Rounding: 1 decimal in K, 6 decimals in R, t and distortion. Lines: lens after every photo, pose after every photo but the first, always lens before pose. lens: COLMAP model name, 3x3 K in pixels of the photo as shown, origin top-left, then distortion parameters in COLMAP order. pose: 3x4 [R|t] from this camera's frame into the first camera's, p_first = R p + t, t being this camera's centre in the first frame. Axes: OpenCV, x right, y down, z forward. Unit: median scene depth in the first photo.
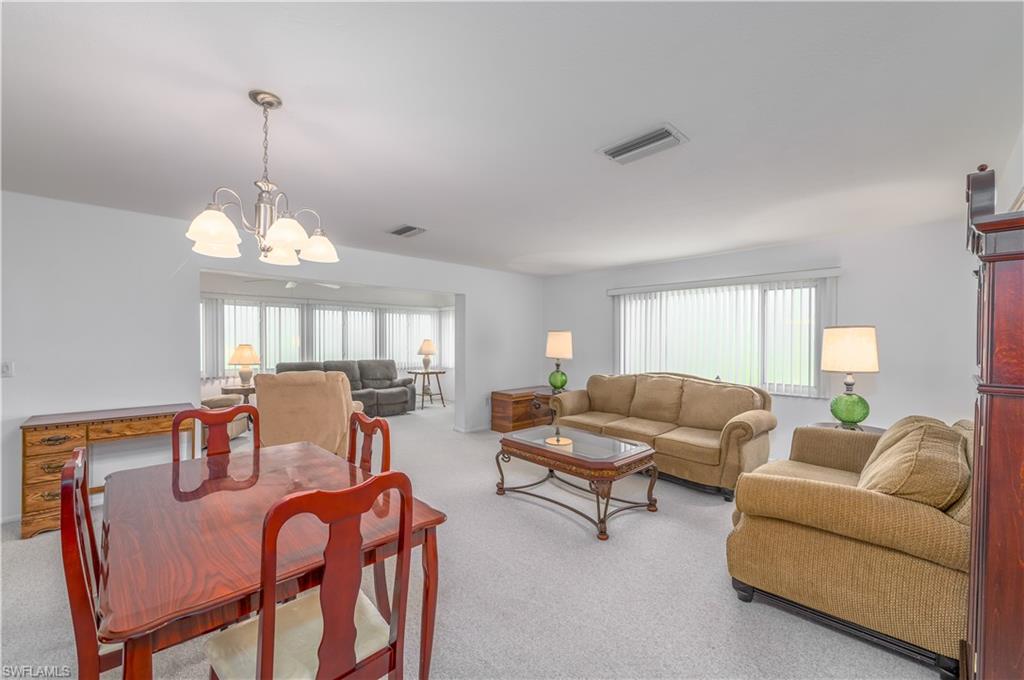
lens RADIAL K [[409.7, 0, 517.0], [0, 409.7, 343.1], [0, 0, 1]] dist [0.002321, -0.001980]
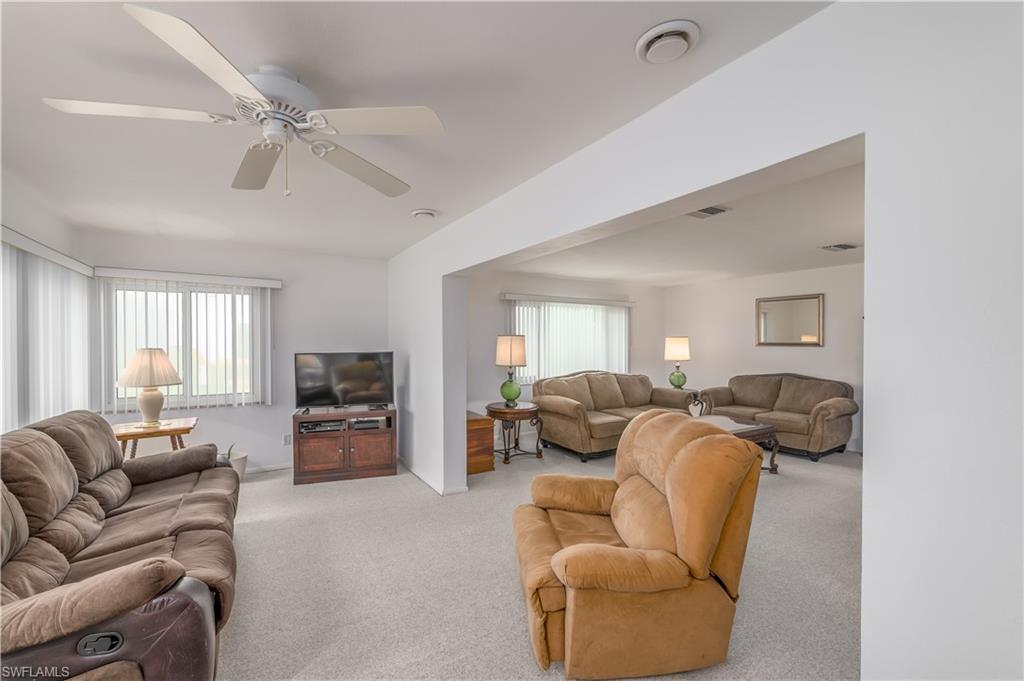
lens RADIAL K [[409.7, 0, 502.6], [0, 409.7, 346.3], [0, 0, 1]] dist [0.002321, -0.001980]
pose [[0.234552, -0.019234, 0.971913, -0.798173], [0.004978, 0.999815, 0.018585, -0.023551], [-0.972091, 0.000479, 0.234605, 0.849054]]
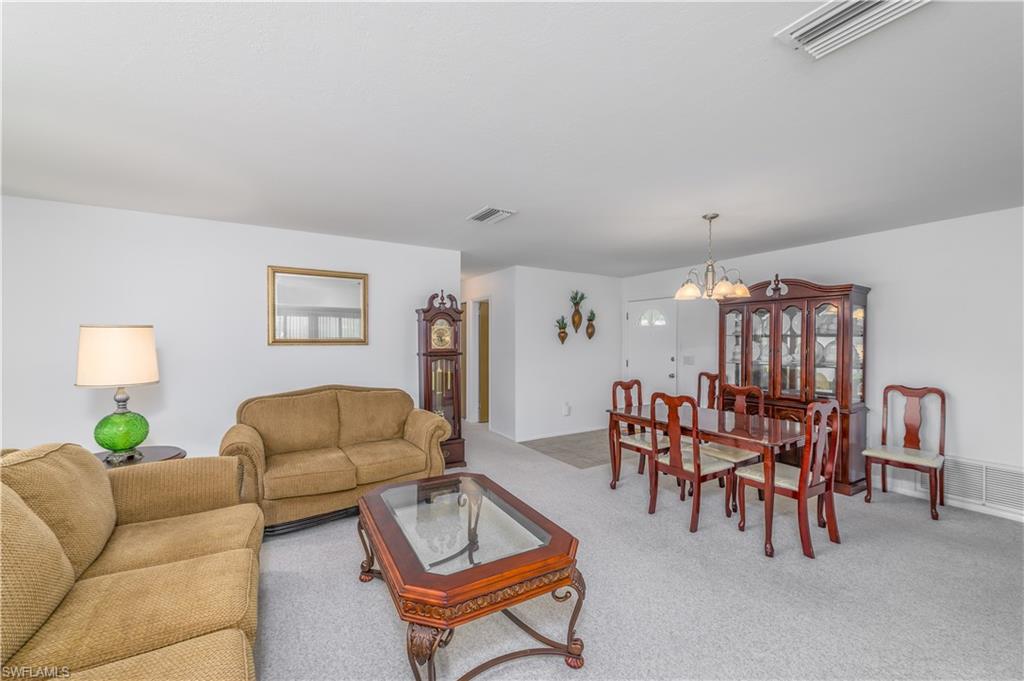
lens RADIAL K [[409.7, 0, 521.7], [0, 409.7, 342.7], [0, 0, 1]] dist [0.002321, -0.001980]
pose [[-0.978130, -0.013855, 0.207532, -0.049749], [-0.011735, 0.999866, 0.011445, -0.015946], [-0.207663, 0.008760, -0.978161, 1.003658]]
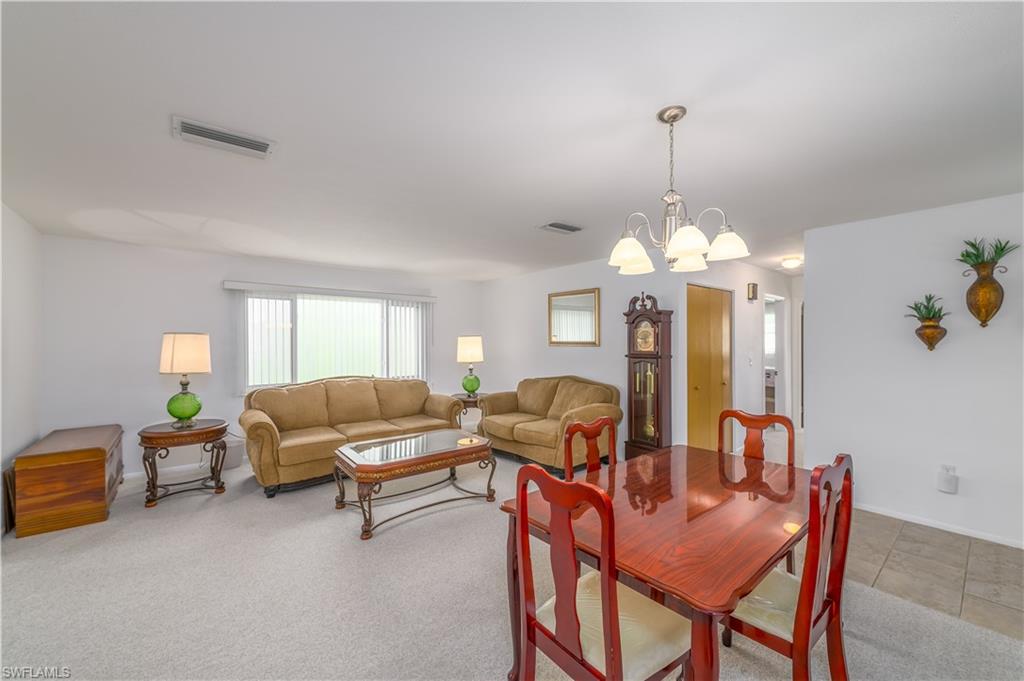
lens RADIAL K [[409.7, 0, 516.2], [0, 409.7, 339.2], [0, 0, 1]] dist [0.002321, -0.001980]
pose [[0.081430, -0.006926, 0.996655, -0.554772], [0.005714, 0.999963, 0.006482, -0.022638], [-0.996663, 0.005167, 0.081467, 0.419906]]
